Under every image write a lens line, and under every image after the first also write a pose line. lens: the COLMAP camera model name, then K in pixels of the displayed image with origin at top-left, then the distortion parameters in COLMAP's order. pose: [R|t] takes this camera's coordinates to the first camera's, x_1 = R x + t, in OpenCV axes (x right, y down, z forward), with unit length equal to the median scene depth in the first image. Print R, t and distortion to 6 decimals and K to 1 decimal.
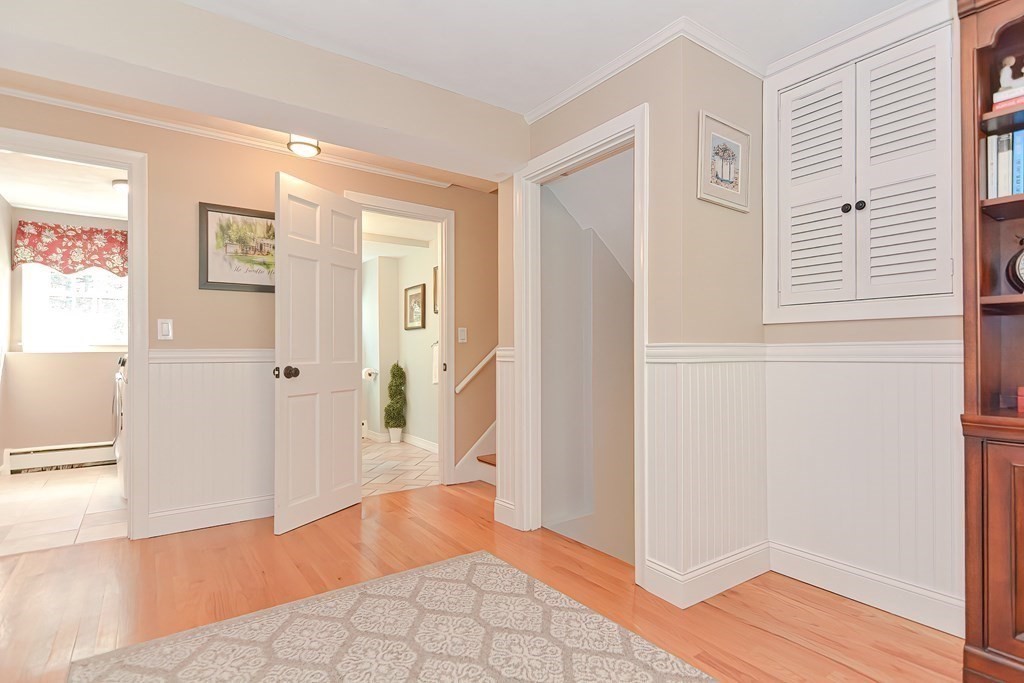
lens RADIAL K [[500.6, 0, 515.5], [0, 500.6, 347.2], [0, 0, 1]] dist [0.010962, -0.005513]
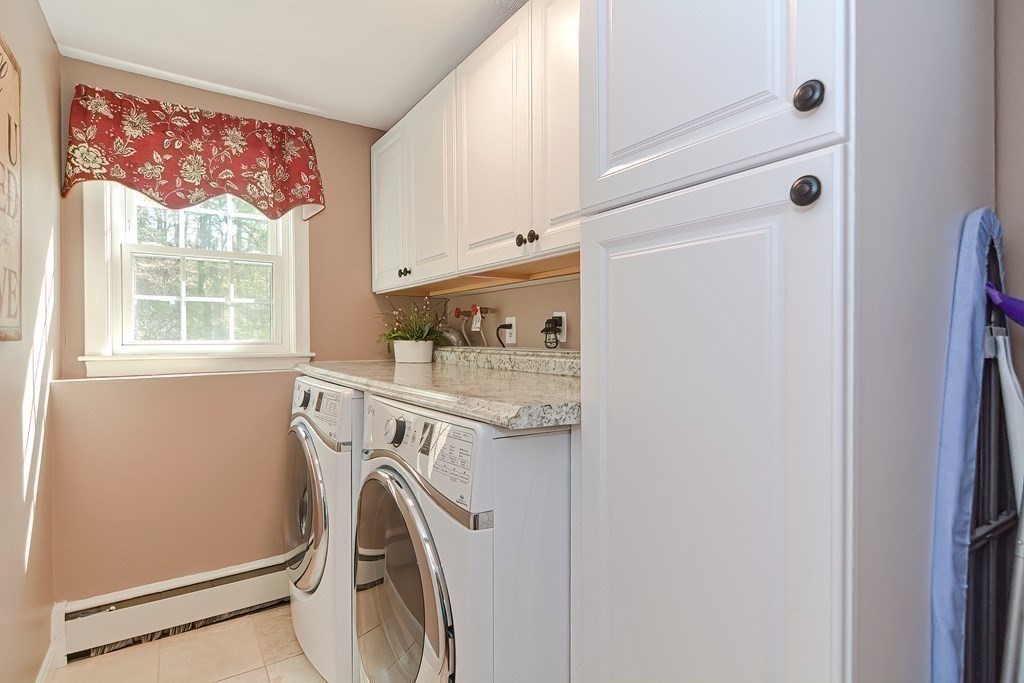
lens RADIAL K [[500.6, 0, 505.4], [0, 500.6, 341.8], [0, 0, 1]] dist [0.010962, -0.005513]
pose [[0.998496, -0.000564, -0.054826, -0.561403], [0.001374, 0.999890, 0.014741, -0.028032], [0.054812, -0.014794, 0.998387, 0.551815]]
